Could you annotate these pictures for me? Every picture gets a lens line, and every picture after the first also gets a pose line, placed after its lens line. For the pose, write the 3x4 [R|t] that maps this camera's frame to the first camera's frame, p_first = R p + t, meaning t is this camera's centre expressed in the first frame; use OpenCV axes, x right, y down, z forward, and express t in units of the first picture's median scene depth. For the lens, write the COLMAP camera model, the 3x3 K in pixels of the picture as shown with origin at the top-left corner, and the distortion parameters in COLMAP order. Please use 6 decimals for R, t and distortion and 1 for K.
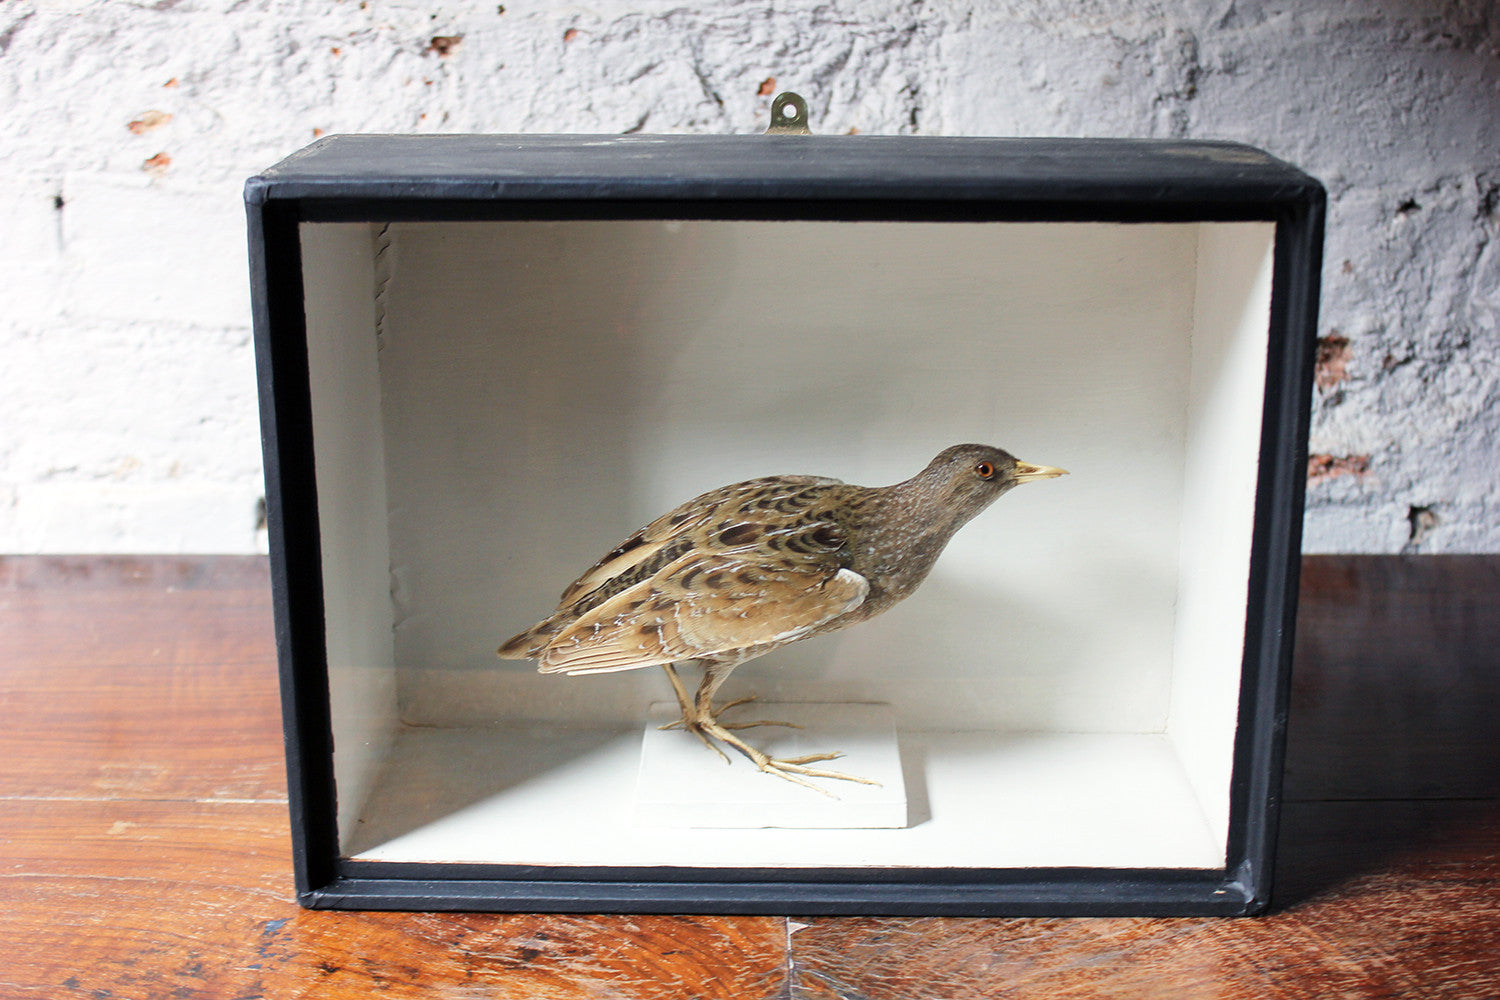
lens RADIAL K [[2079.3, 0, 781.4], [0, 2079.3, 493.8], [0, 0, 1]] dist [-0.016631, 0.038371]
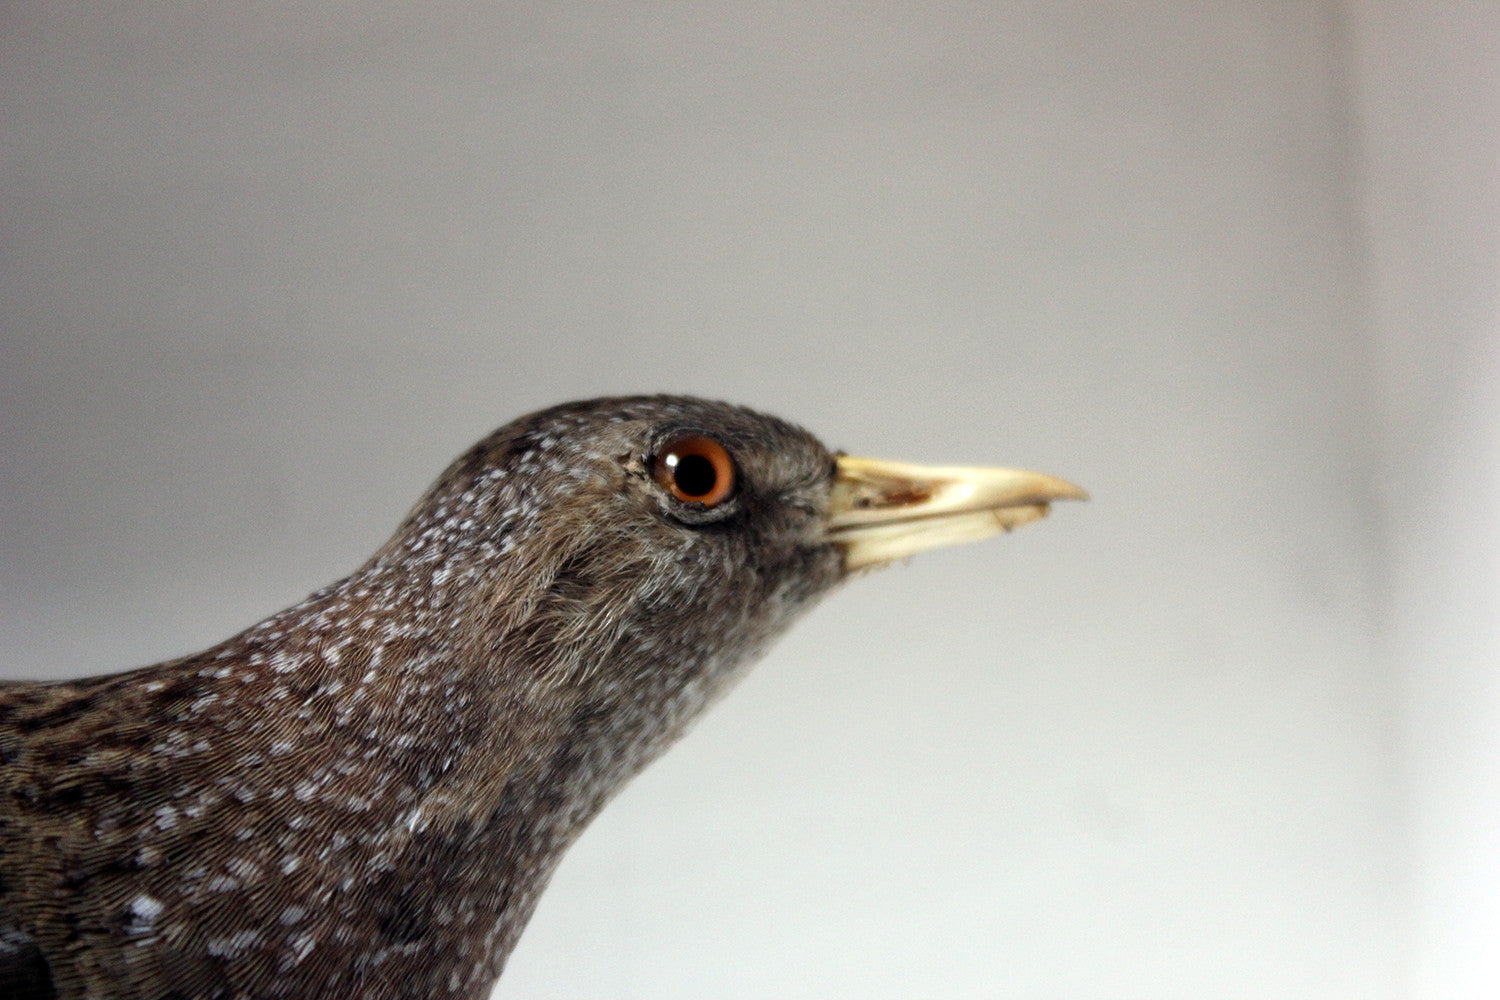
lens RADIAL K [[3390.2, 0, 781.5], [0, 3390.2, 472.4], [0, 0, 1]] dist [0.024872, 0.527337]
pose [[0.963840, -0.033644, 0.264349, 0.019444], [0.131524, 0.922813, -0.362103, 0.106158], [-0.231762, 0.383777, 0.893869, 0.696500]]
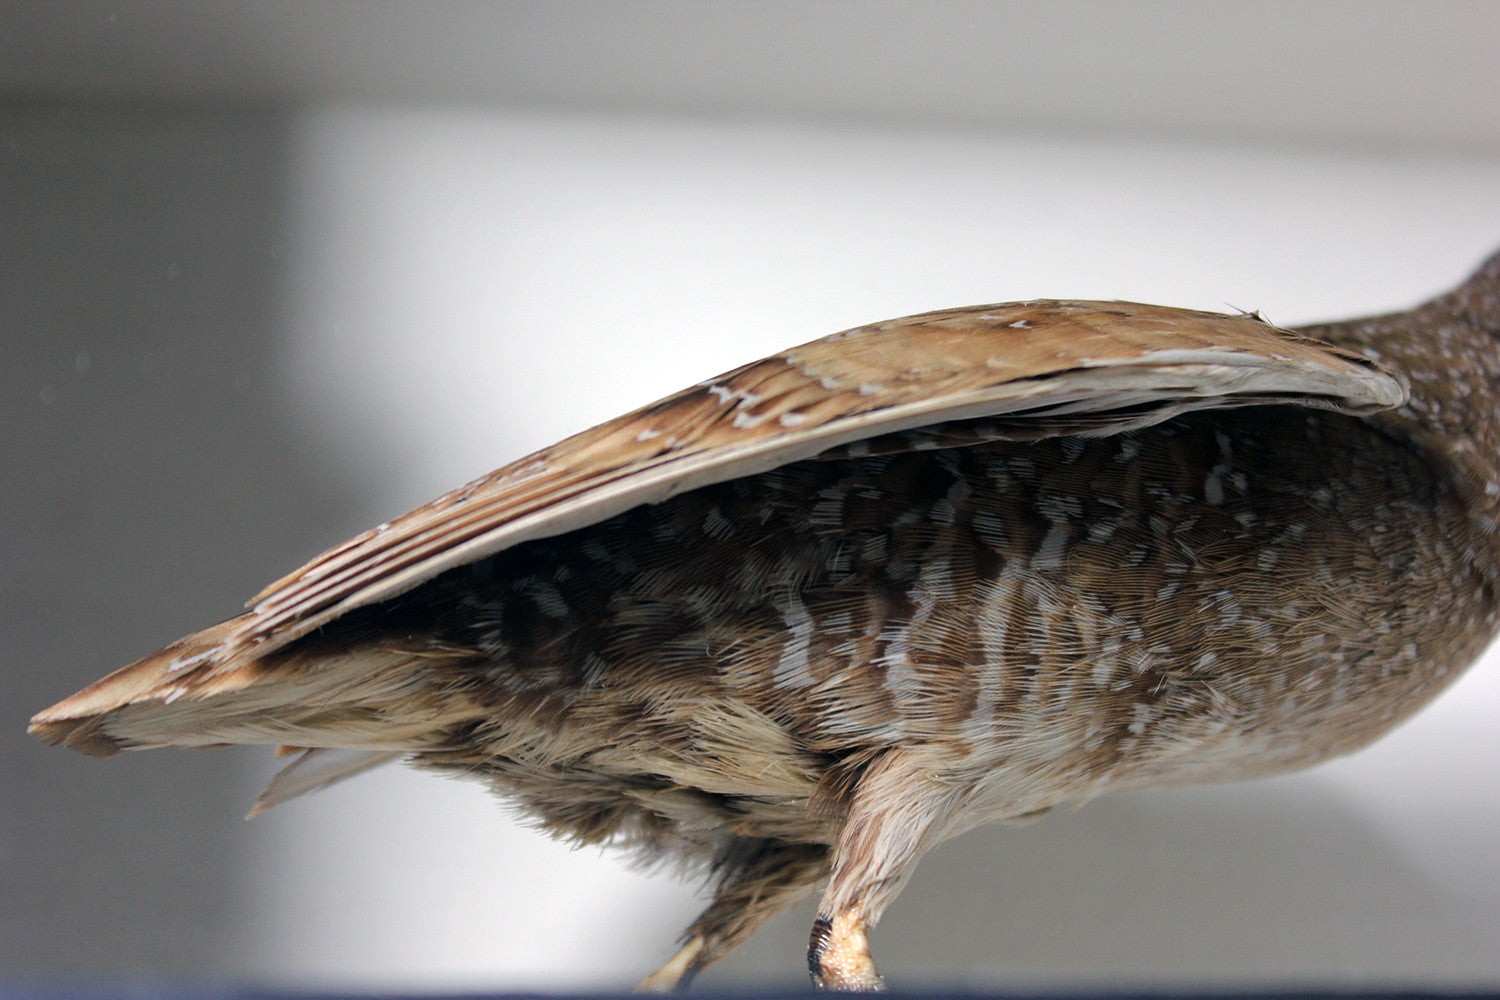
lens RADIAL K [[2596.5, 0, 771.0], [0, 2596.5, 494.7], [0, 0, 1]] dist [-0.023407, 0.204858]
pose [[0.990385, 0.029909, 0.135065, -0.093864], [0.097841, 0.538785, -0.836742, 0.344945], [-0.097798, 0.841912, 0.530678, 0.814533]]
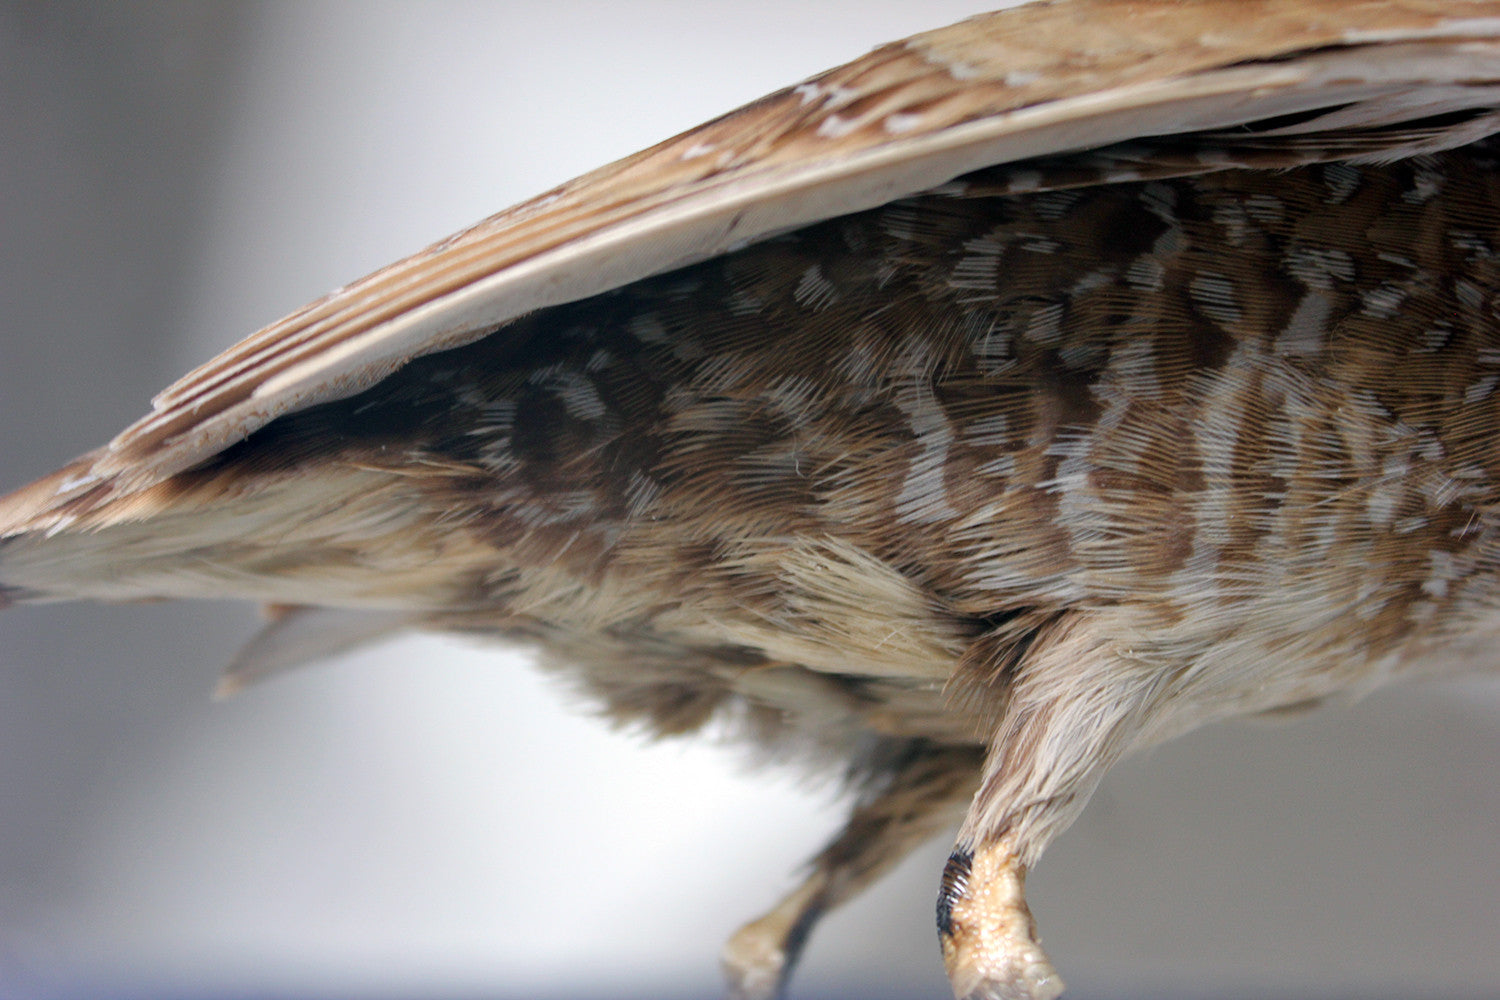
lens RADIAL K [[2596.5, 0, 771.0], [0, 2596.5, 494.7], [0, 0, 1]] dist [-0.023407, 0.204858]
pose [[0.999556, 0.028162, -0.009729, -0.056743], [-0.024104, 0.572390, -0.819627, 0.269390], [-0.017514, 0.819498, 0.572815, 0.876848]]
